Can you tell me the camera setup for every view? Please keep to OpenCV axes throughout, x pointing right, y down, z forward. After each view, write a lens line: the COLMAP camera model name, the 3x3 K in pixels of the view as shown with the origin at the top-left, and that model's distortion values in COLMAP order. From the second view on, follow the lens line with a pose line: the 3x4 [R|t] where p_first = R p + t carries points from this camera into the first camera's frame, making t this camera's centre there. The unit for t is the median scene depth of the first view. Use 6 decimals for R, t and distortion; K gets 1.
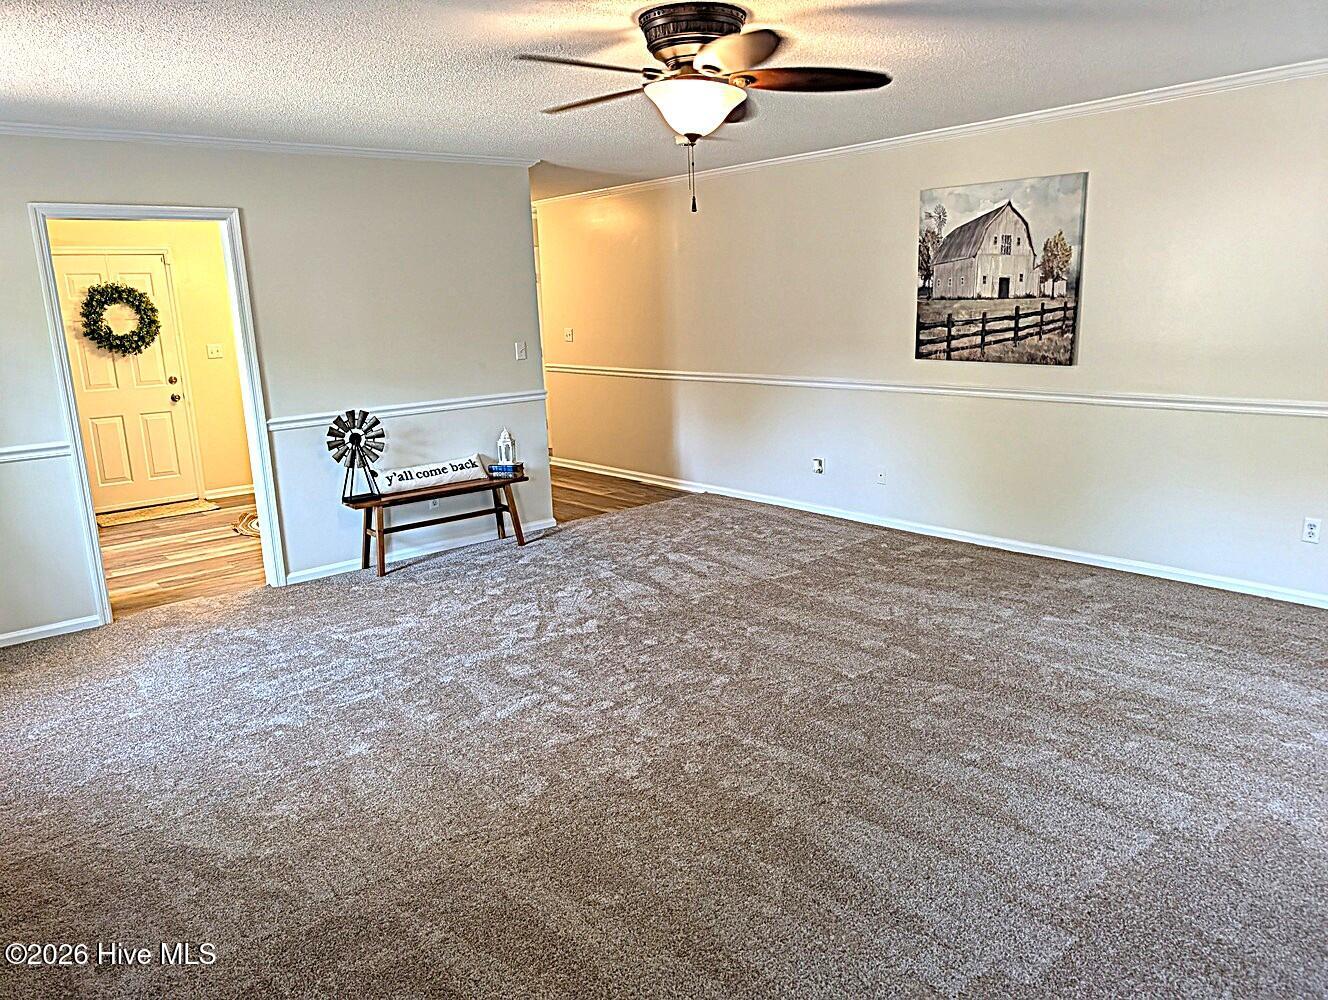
lens RADIAL K [[956.7, 0, 661.2], [0, 956.7, 501.4], [0, 0, 1]] dist [0.012376, 0.000523]
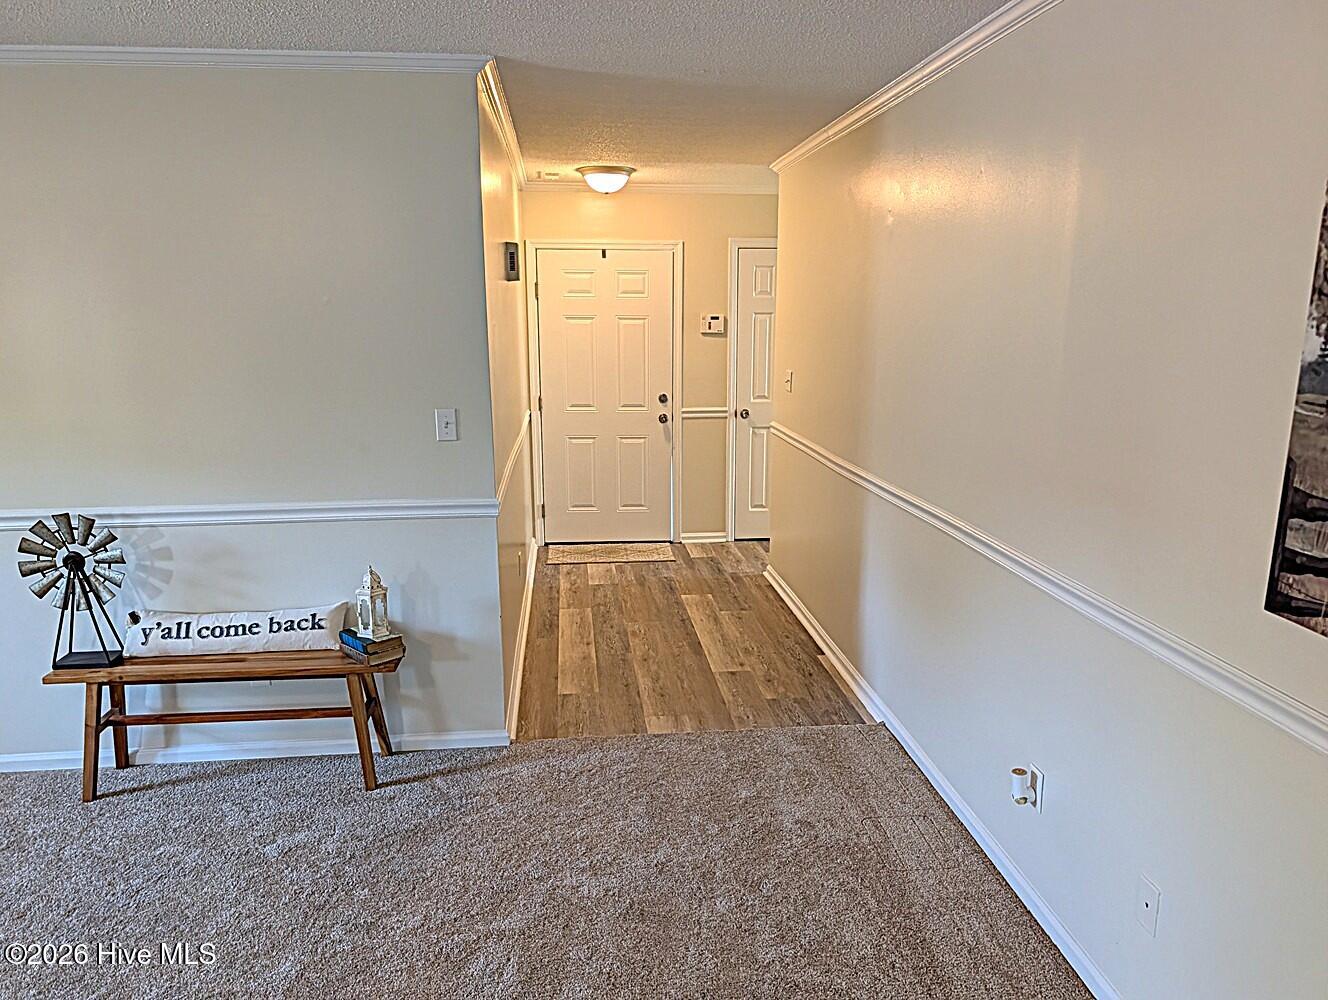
lens RADIAL K [[956.7, 0, 667.4], [0, 956.7, 502.1], [0, 0, 1]] dist [0.012376, 0.000523]
pose [[0.823138, 0.146891, -0.548513, 0.276932], [-0.143136, 0.988444, 0.049903, -0.172785], [0.549505, 0.037435, 0.834652, 0.677618]]
